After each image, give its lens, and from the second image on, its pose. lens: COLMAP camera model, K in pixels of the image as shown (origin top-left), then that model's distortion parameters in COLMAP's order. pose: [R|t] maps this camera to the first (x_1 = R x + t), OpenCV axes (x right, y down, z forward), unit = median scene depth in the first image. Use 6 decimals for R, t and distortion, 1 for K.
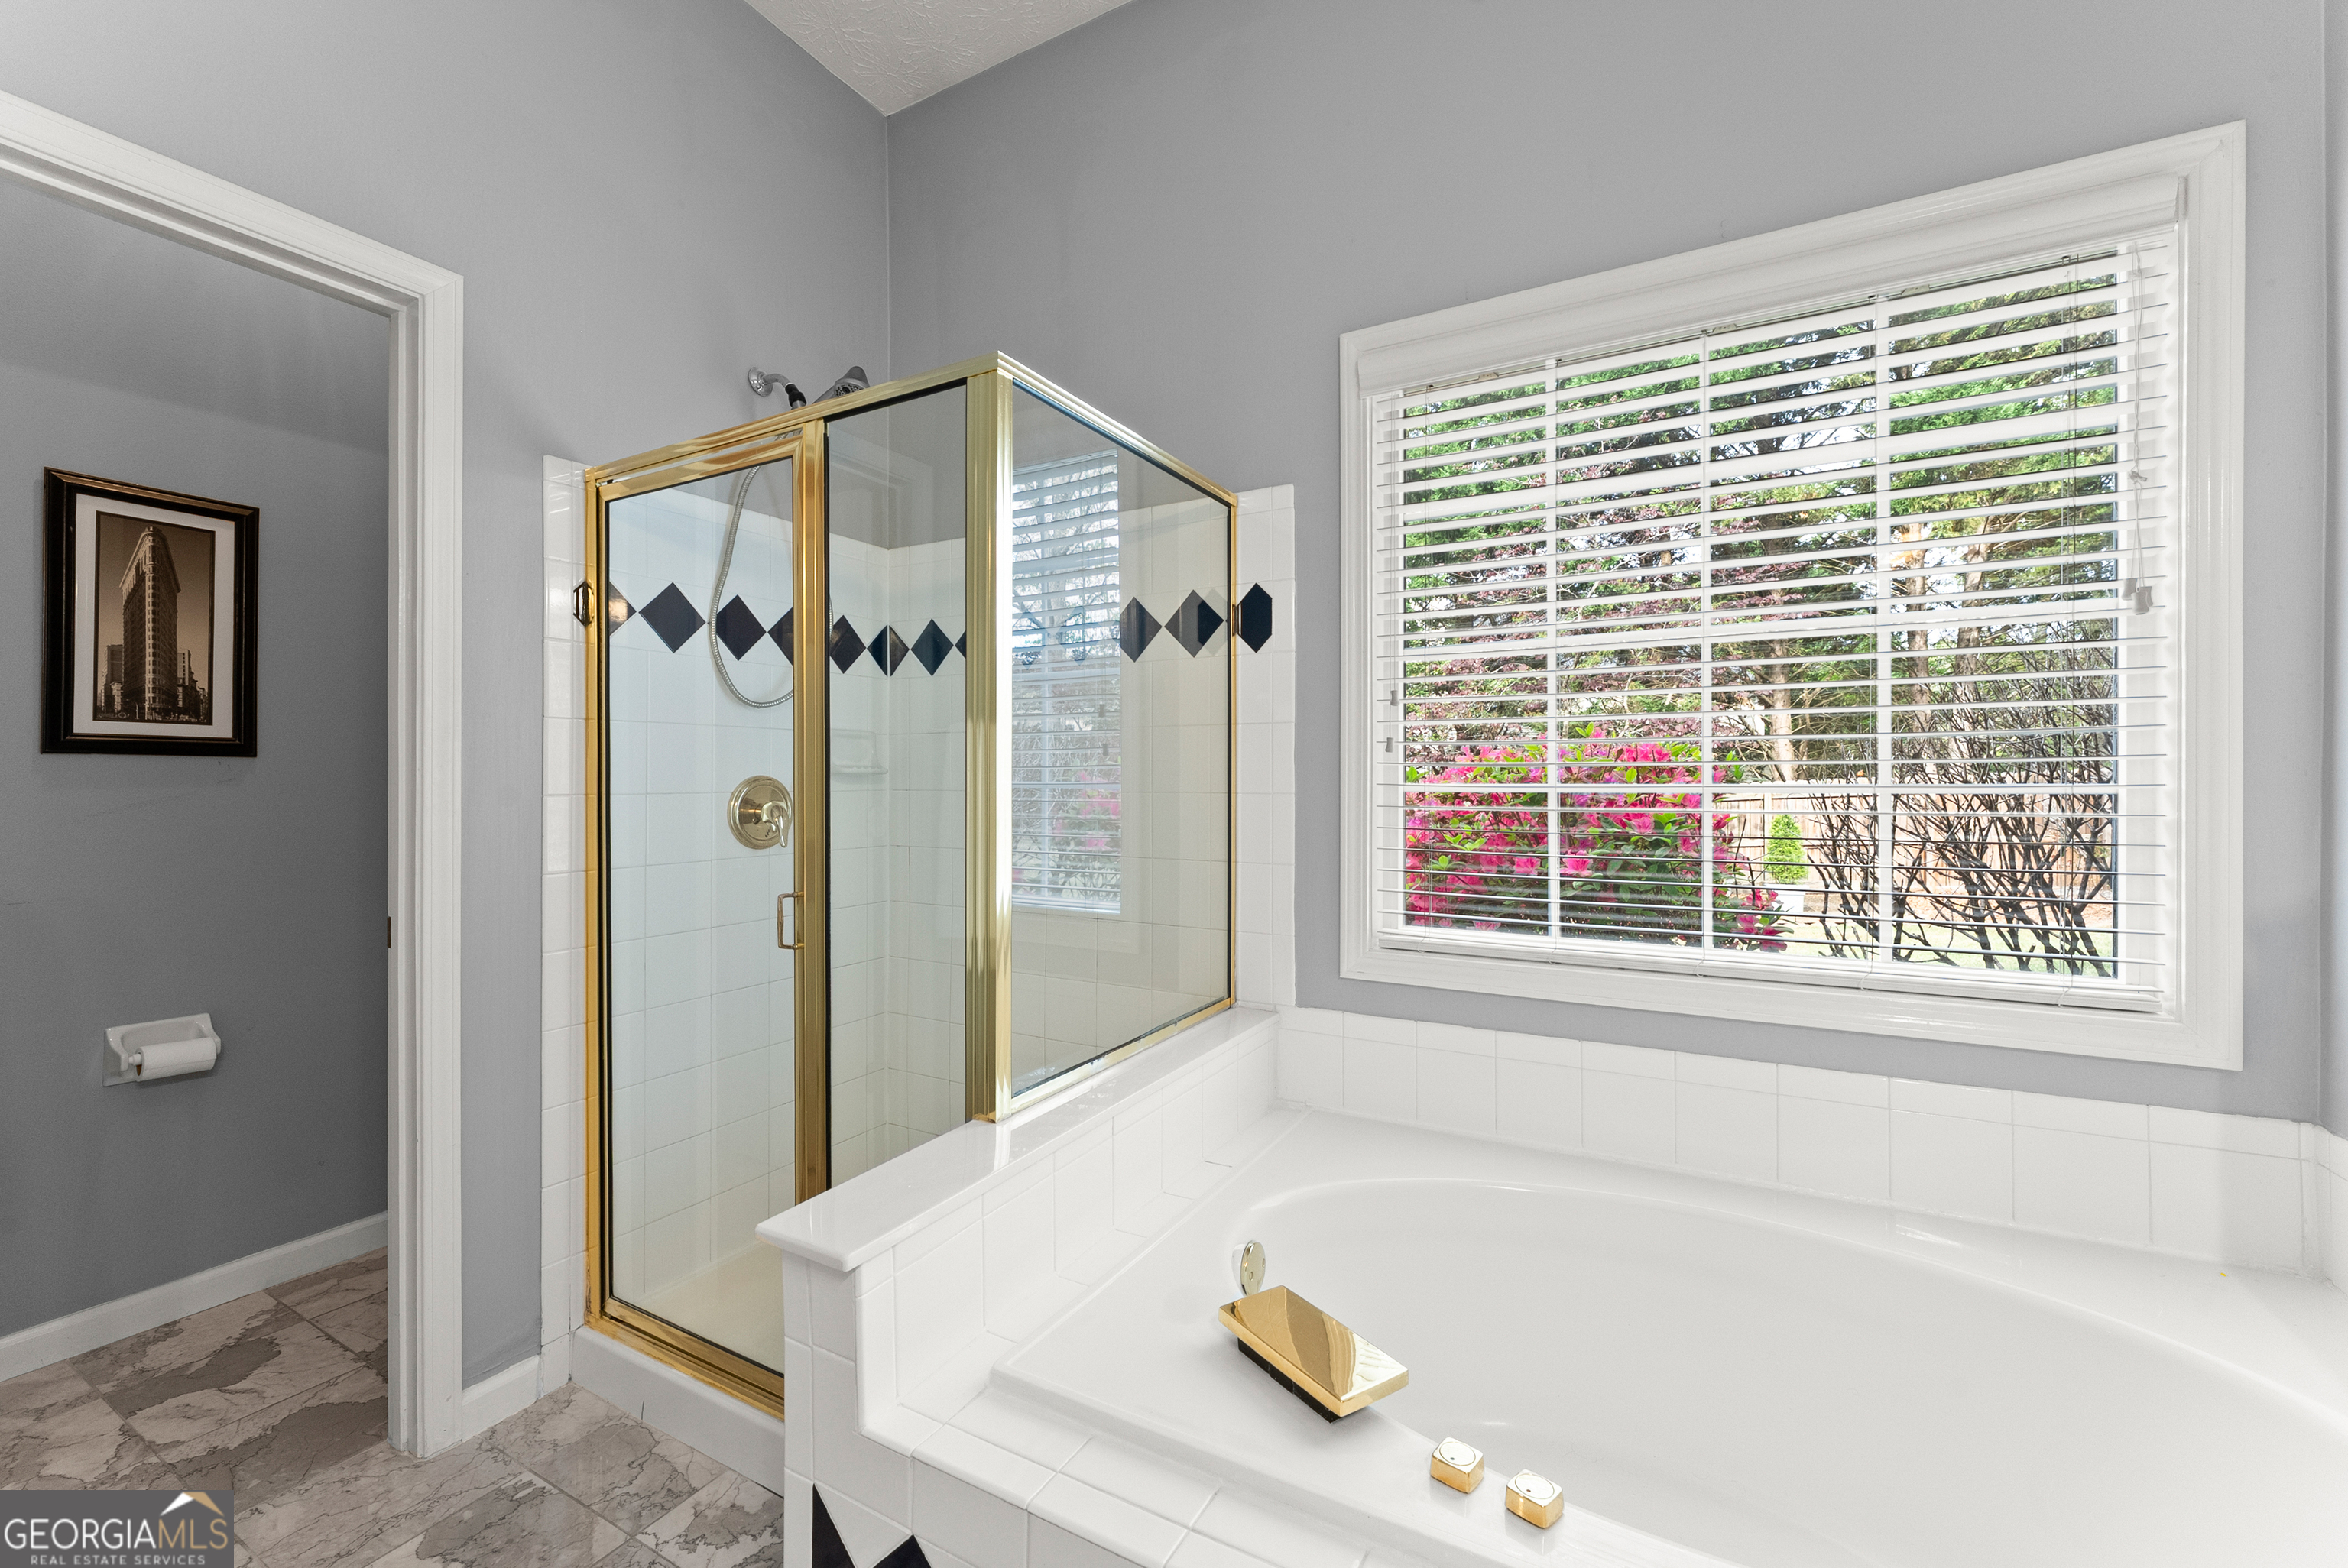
lens RADIAL K [[954.8, 0, 1173.3], [0, 954.8, 773.9], [0, 0, 1]] dist [0.002874, -0.001106]
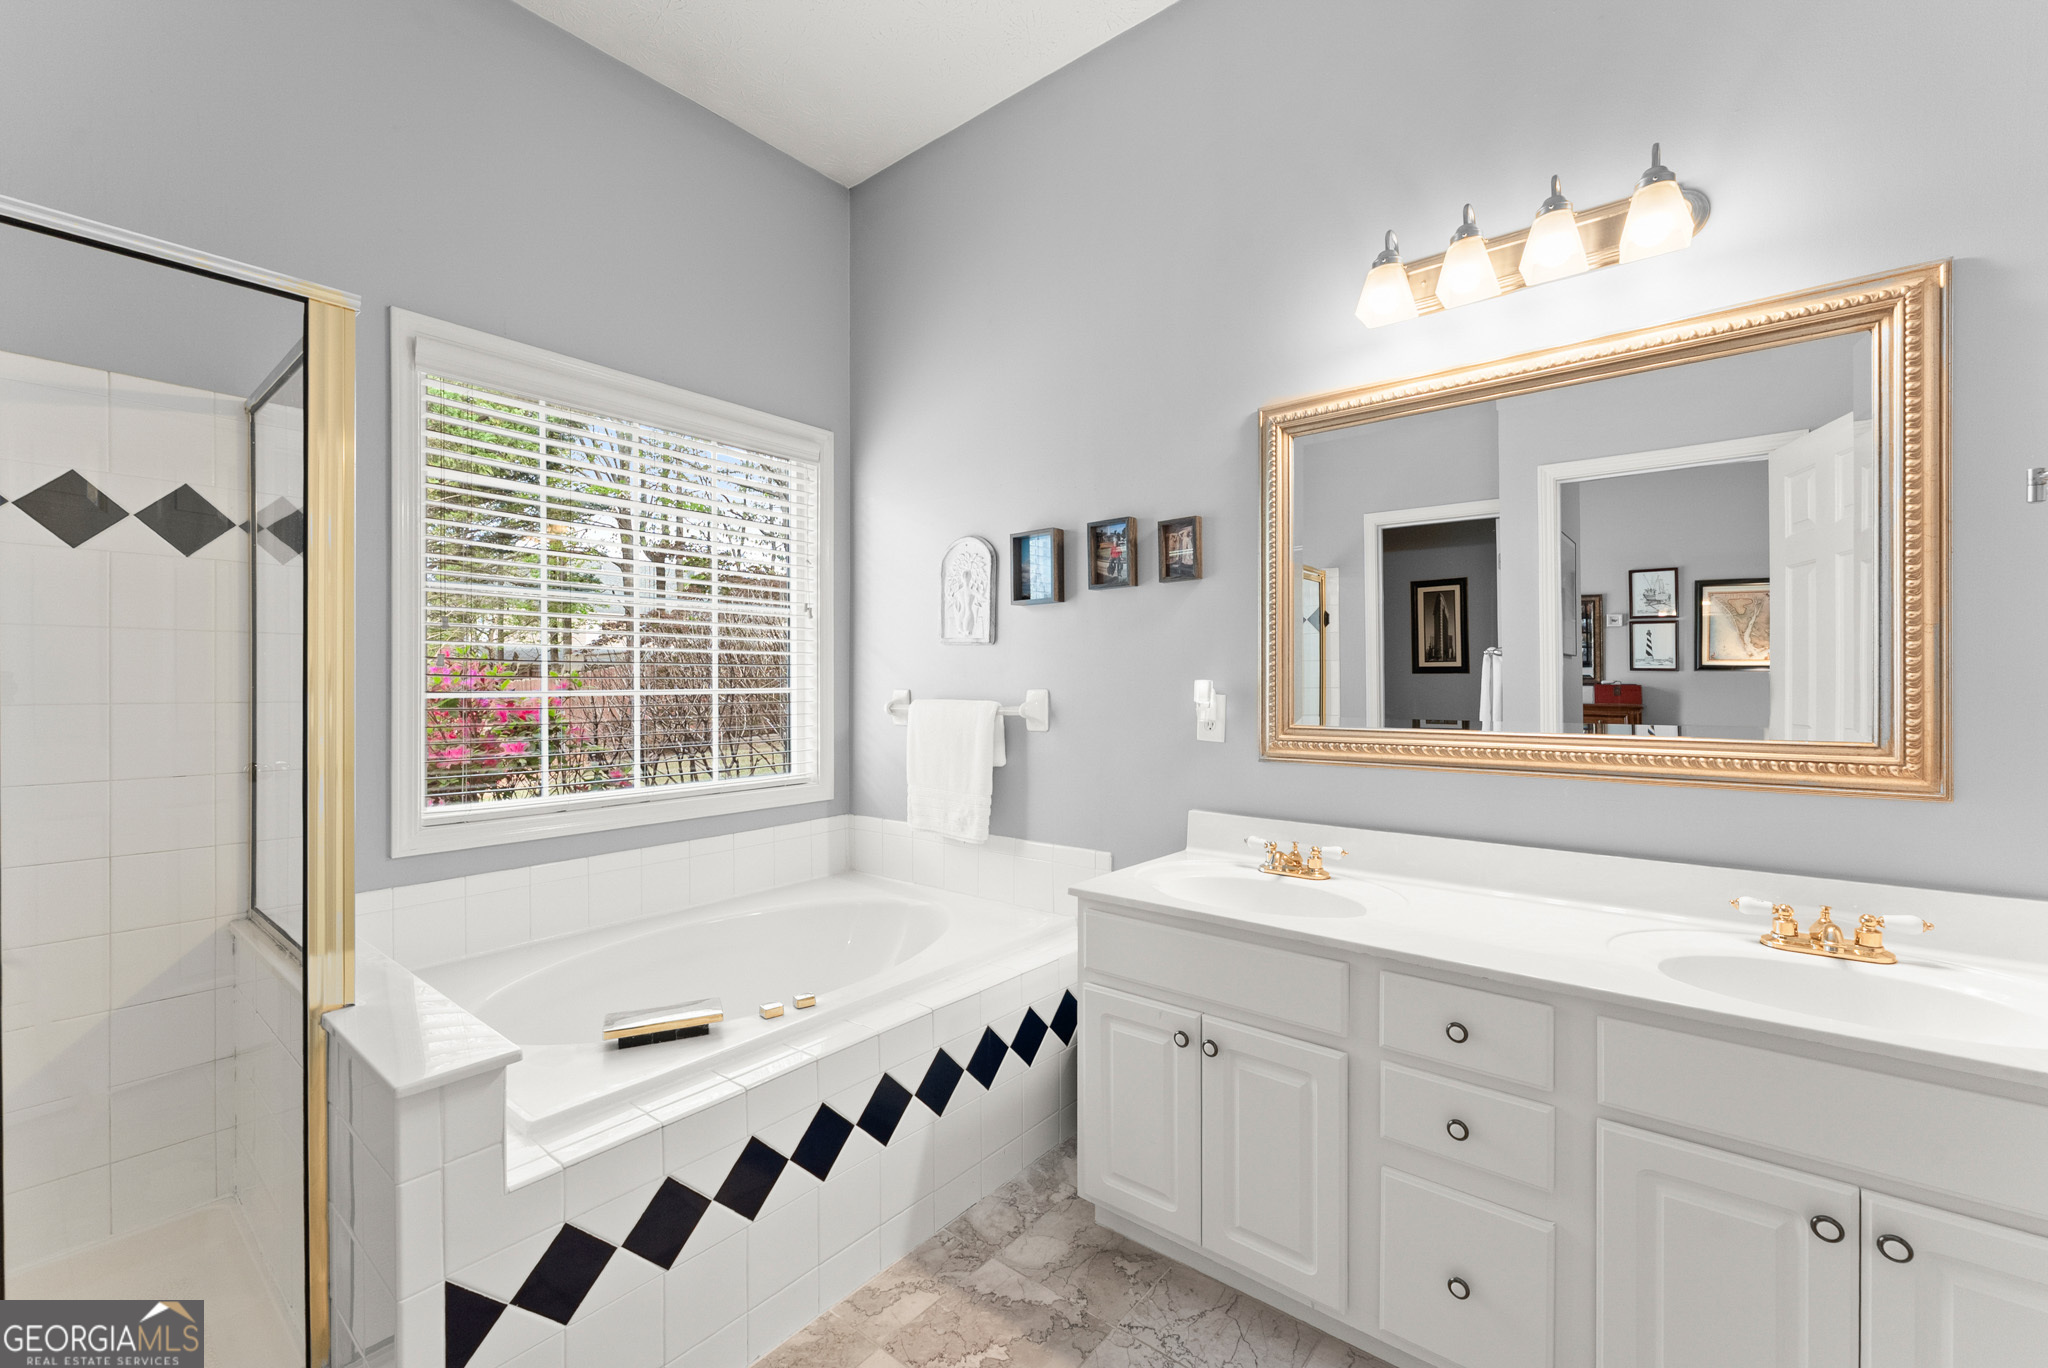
lens RADIAL K [[832.9, 0, 1033.9], [0, 832.9, 684.3], [0, 0, 1]] dist [0.002874, -0.001106]
pose [[0.171565, -0.001454, 0.985172, -0.853965], [-0.009893, 0.999946, 0.003199, -0.013006], [-0.985123, -0.010295, 0.171541, 0.059023]]
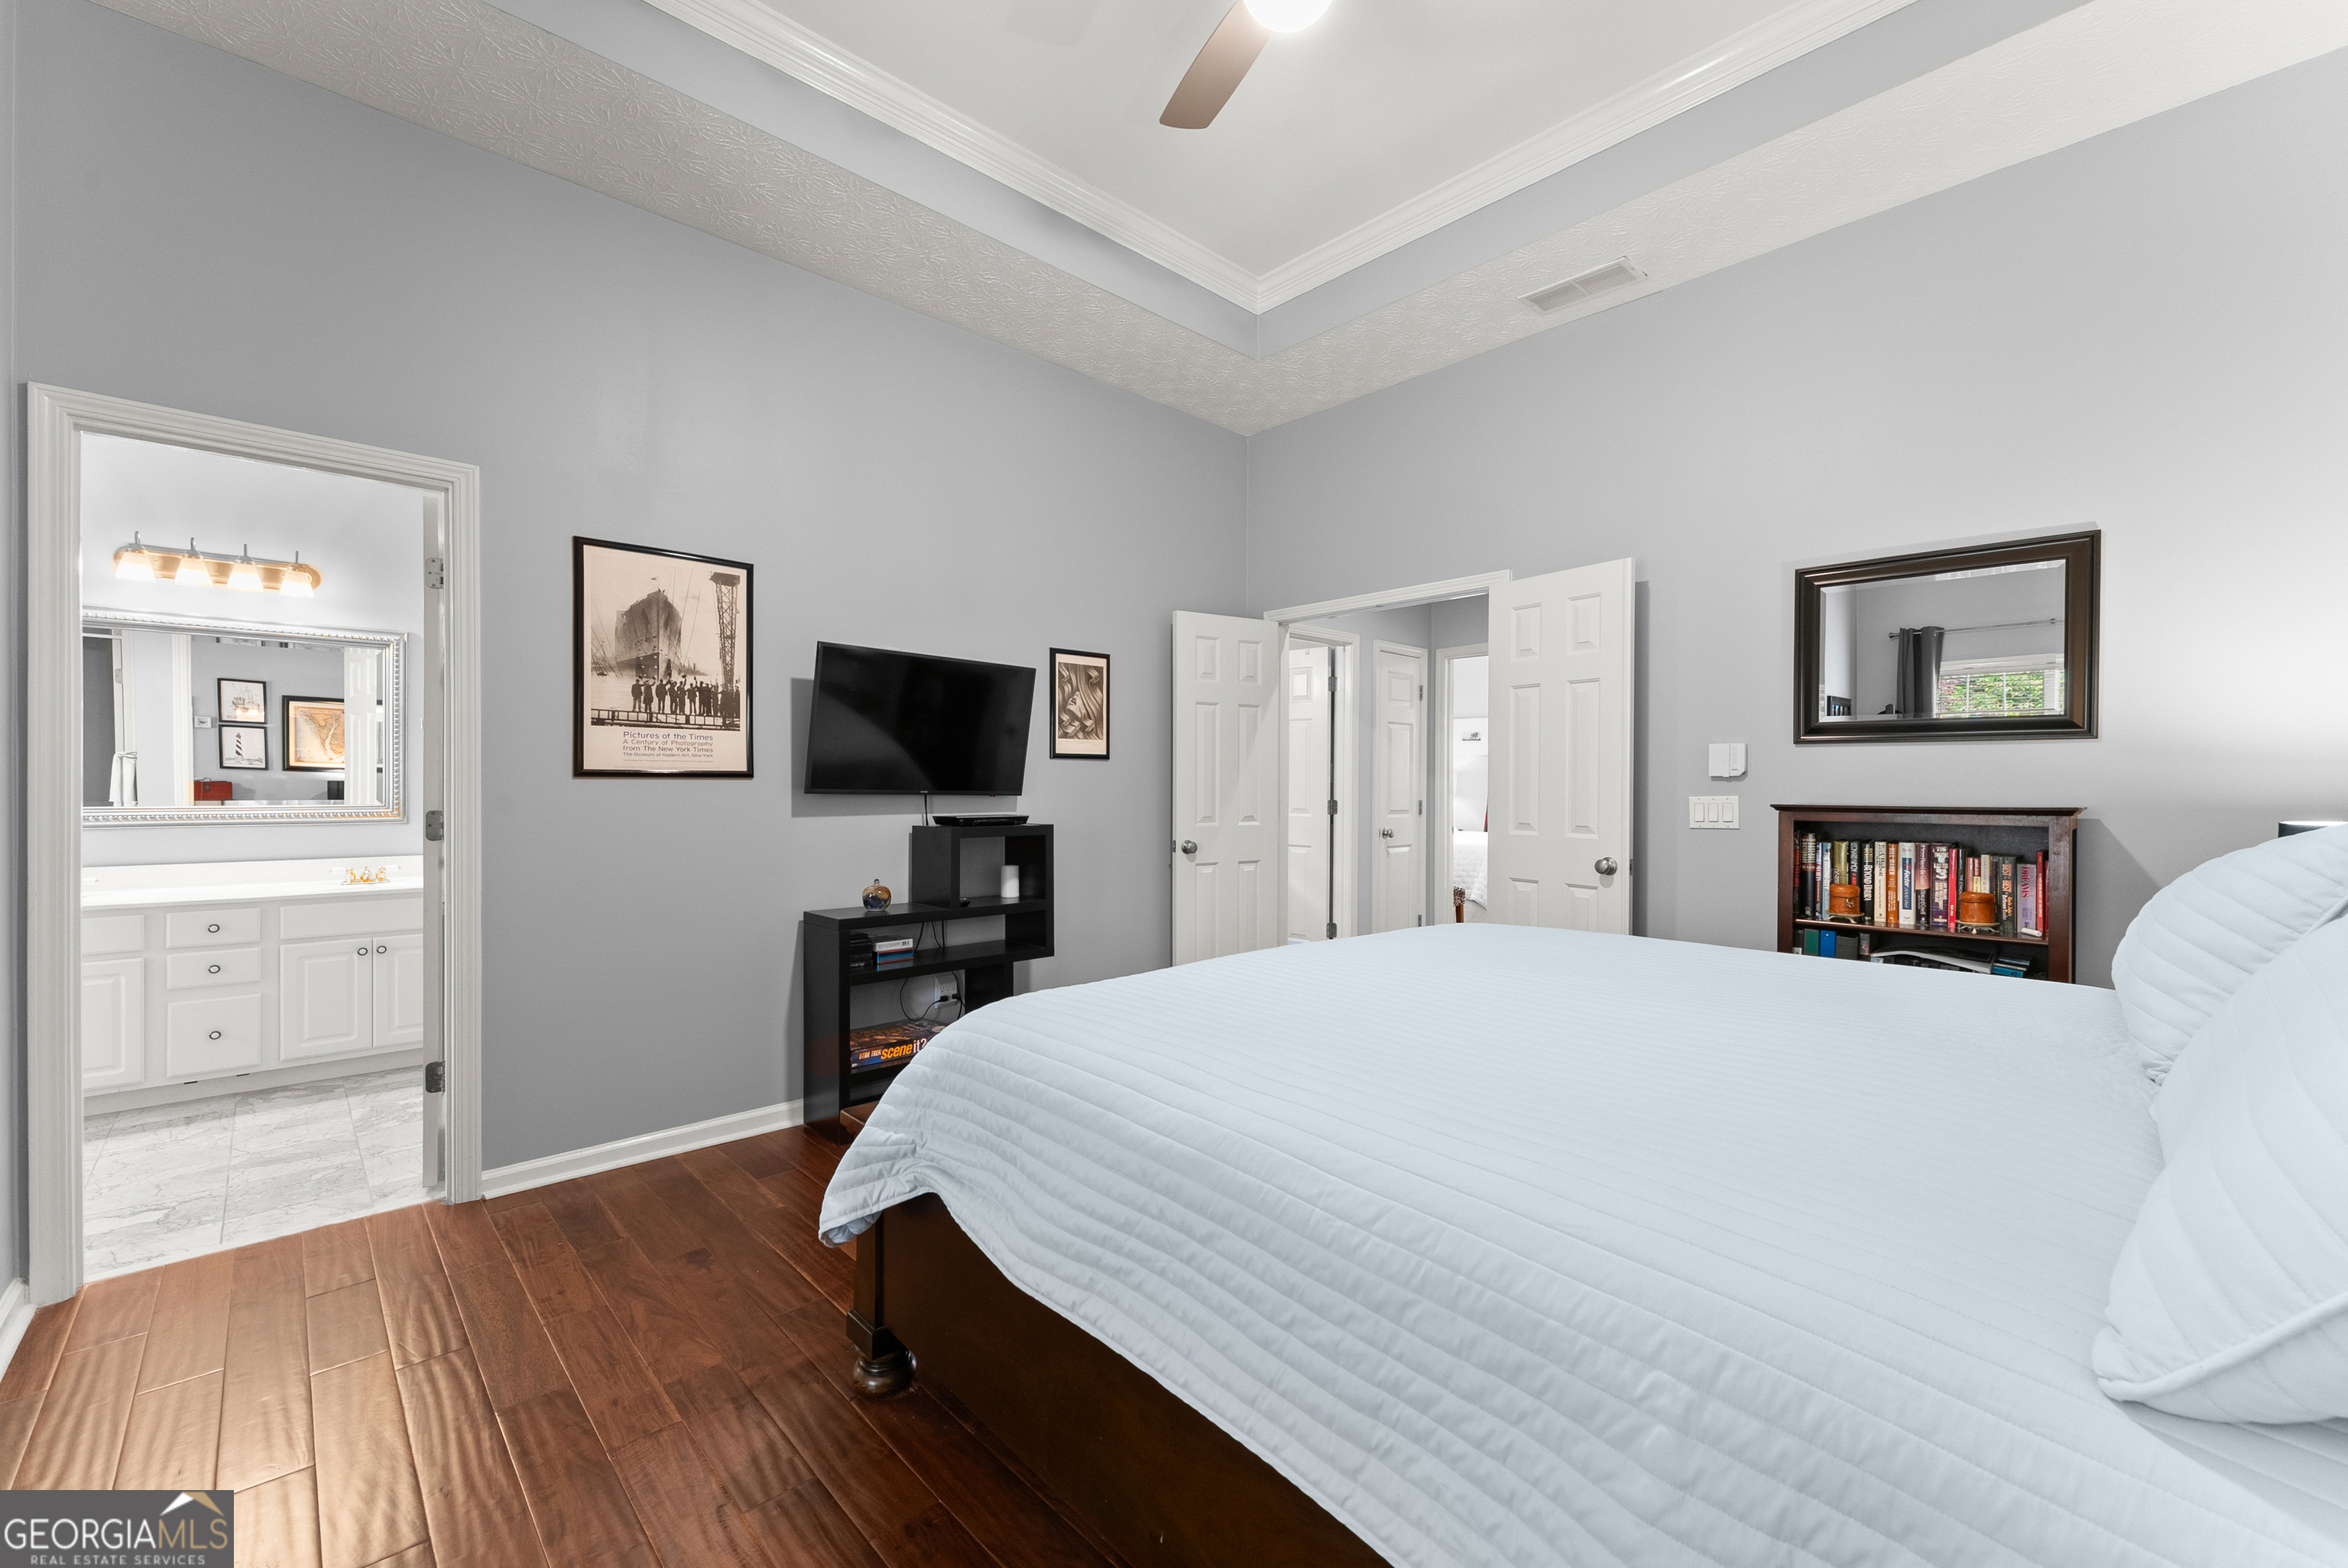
lens RADIAL K [[954.8, 0, 1178.1], [0, 954.8, 785.3], [0, 0, 1]] dist [0.002874, -0.001106]
pose [[-0.954580, -0.005958, 0.297896, -2.732491], [-0.008507, 0.999937, -0.007261, -0.010195], [-0.297834, -0.009466, -0.954571, 1.216780]]
